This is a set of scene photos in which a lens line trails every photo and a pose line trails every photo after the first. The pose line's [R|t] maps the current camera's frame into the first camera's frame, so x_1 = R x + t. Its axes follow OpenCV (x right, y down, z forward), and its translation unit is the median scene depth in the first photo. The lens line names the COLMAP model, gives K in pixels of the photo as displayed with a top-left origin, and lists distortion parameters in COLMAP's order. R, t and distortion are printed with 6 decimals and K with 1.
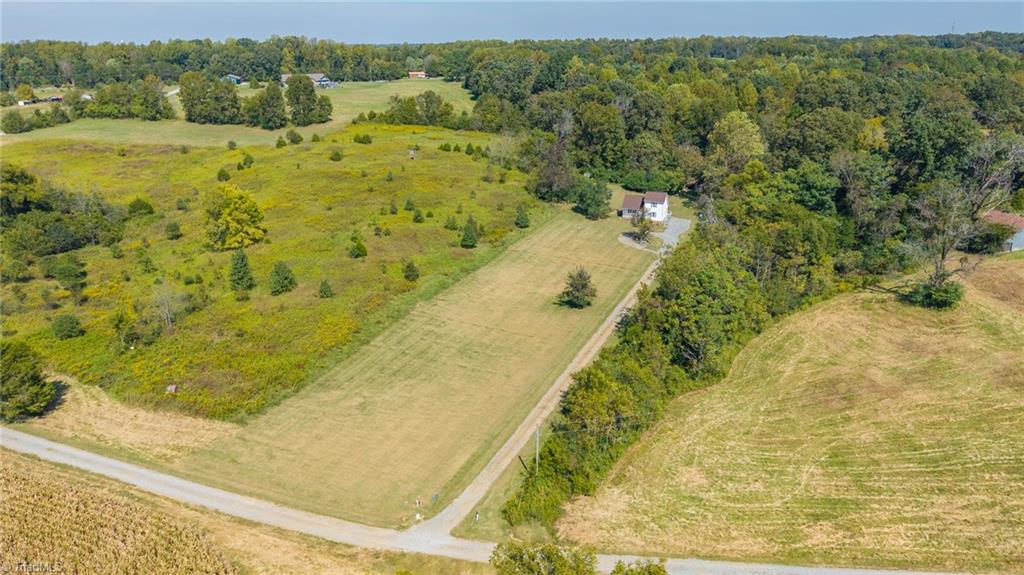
lens RADIAL K [[689.6, 0, 509.2], [0, 689.6, 295.3], [0, 0, 1]] dist [0.019657, -0.023686]
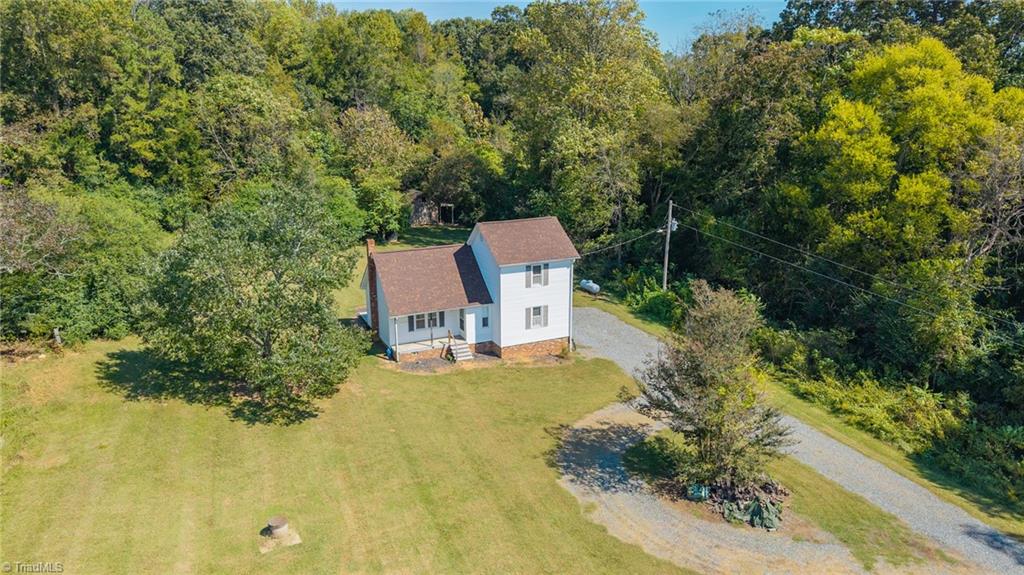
lens RADIAL K [[689.6, 0, 512.2], [0, 689.6, 282.5], [0, 0, 1]] dist [0.019657, -0.023686]
pose [[0.686006, -0.180068, 0.704962, 0.051474], [0.249425, 0.968383, 0.004635, -0.143940], [-0.683508, 0.172655, 0.709230, 0.933092]]
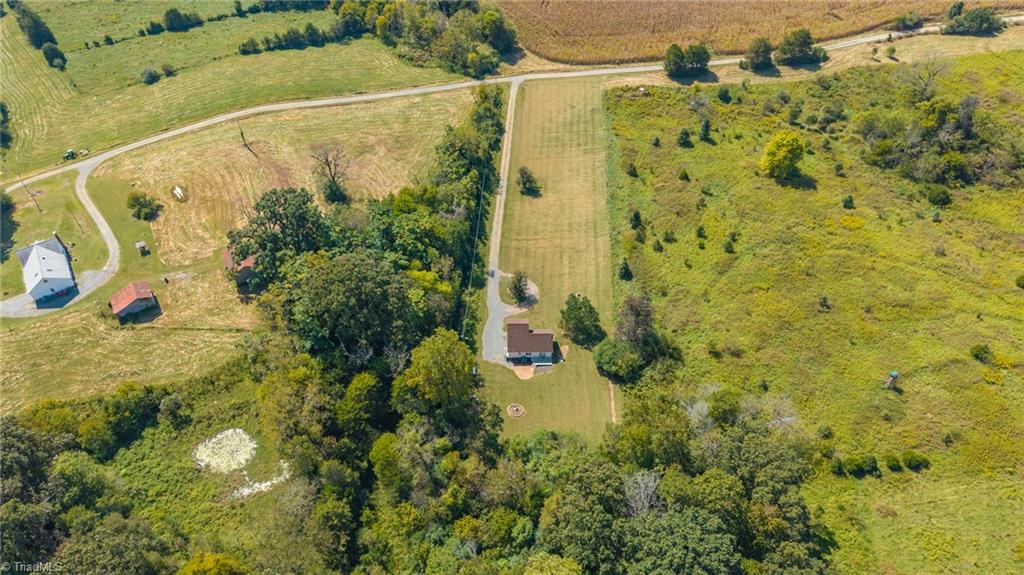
lens RADIAL K [[689.6, 0, 516.7], [0, 689.6, 287.5], [0, 0, 1]] dist [0.019657, -0.023686]
pose [[-0.930810, 0.281116, -0.233594, 0.470647], [-0.111083, 0.391295, 0.913537, -1.149554], [0.348214, 0.876277, -0.332994, 1.410626]]
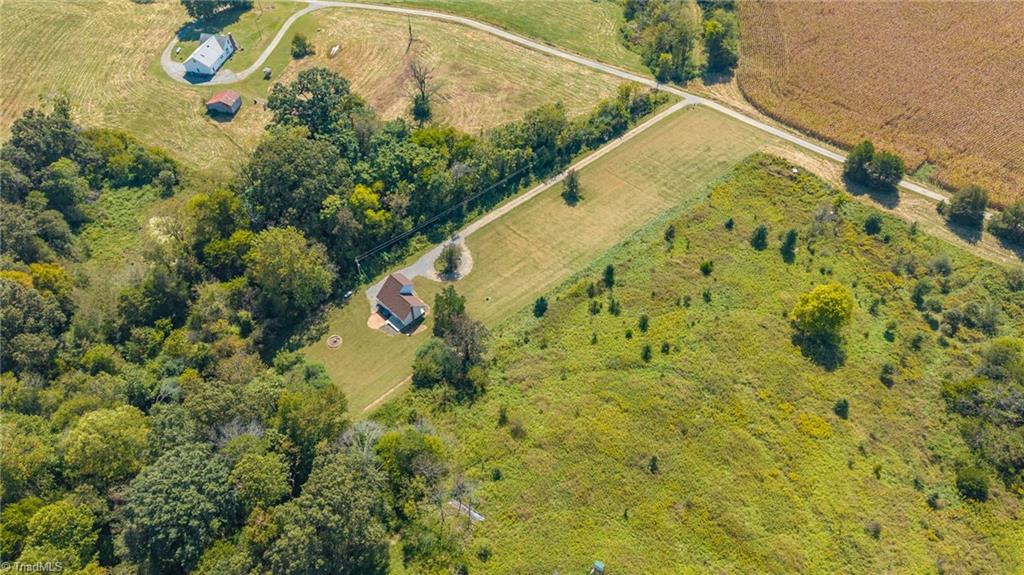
lens RADIAL K [[689.6, 0, 514.3], [0, 689.6, 291.7], [0, 0, 1]] dist [0.019657, -0.023686]
pose [[-0.914578, -0.301157, 0.269910, -0.226112], [0.153244, 0.359563, 0.920451, -1.124840], [-0.374250, 0.883187, -0.282698, 1.362450]]
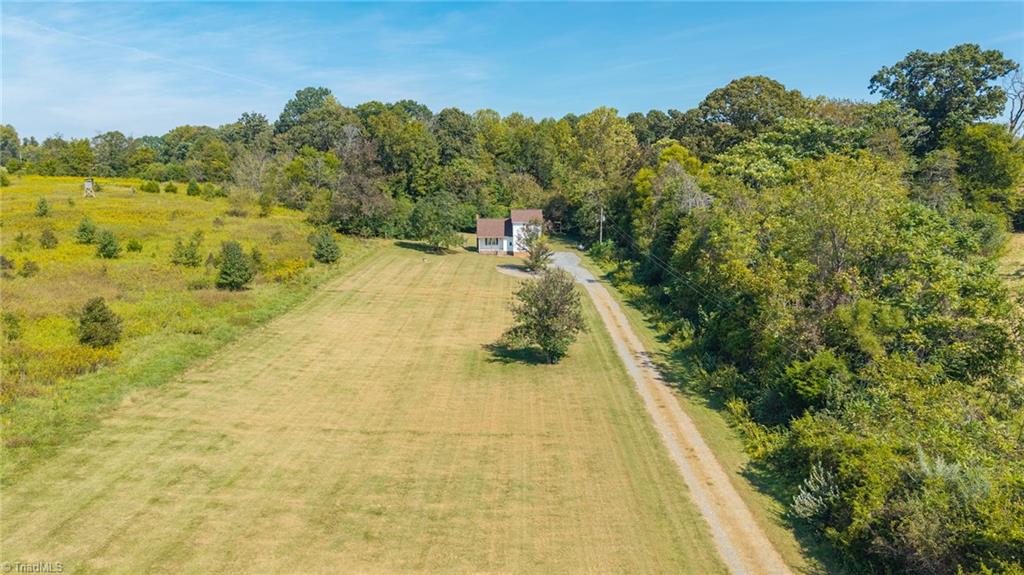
lens RADIAL K [[689.6, 0, 514.4], [0, 689.6, 284.3], [0, 0, 1]] dist [0.019657, -0.023686]
pose [[0.912679, -0.056195, 0.404796, -0.072831], [0.134690, 0.976522, -0.168118, 0.031517], [-0.385844, 0.207960, 0.898820, 0.478959]]
